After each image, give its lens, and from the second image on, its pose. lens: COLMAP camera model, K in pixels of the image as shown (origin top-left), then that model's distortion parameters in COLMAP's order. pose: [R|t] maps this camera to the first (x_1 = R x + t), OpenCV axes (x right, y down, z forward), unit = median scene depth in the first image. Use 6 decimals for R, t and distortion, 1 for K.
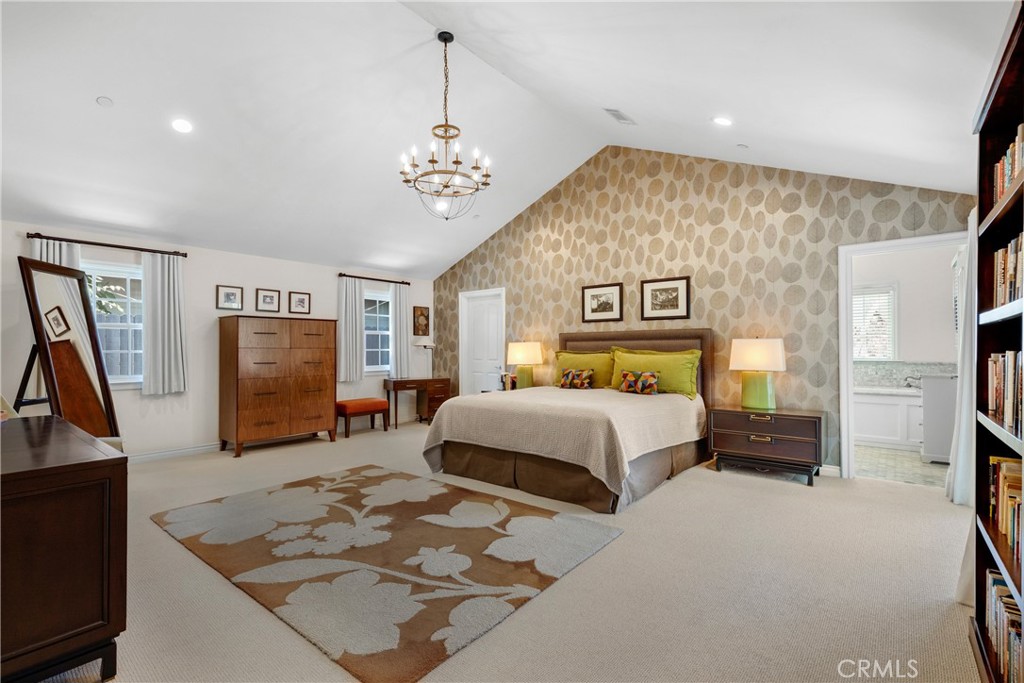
lens RADIAL K [[462.2, 0, 510.7], [0, 462.2, 345.6], [0, 0, 1]] dist [0.015508, -0.000698]
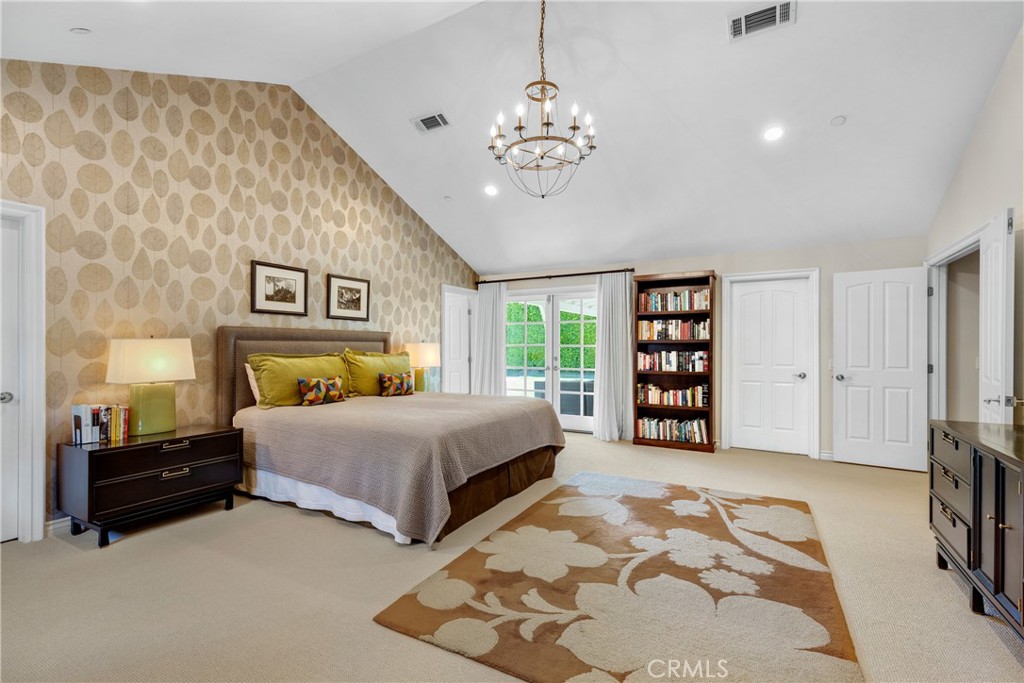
lens RADIAL K [[462.2, 0, 510.7], [0, 462.2, 345.6], [0, 0, 1]] dist [0.015508, -0.000698]
pose [[-0.181386, 0.009140, 0.983369, -0.673235], [-0.006523, 0.999924, -0.010497, 0.004481], [-0.983390, -0.008318, -0.181313, 0.850928]]
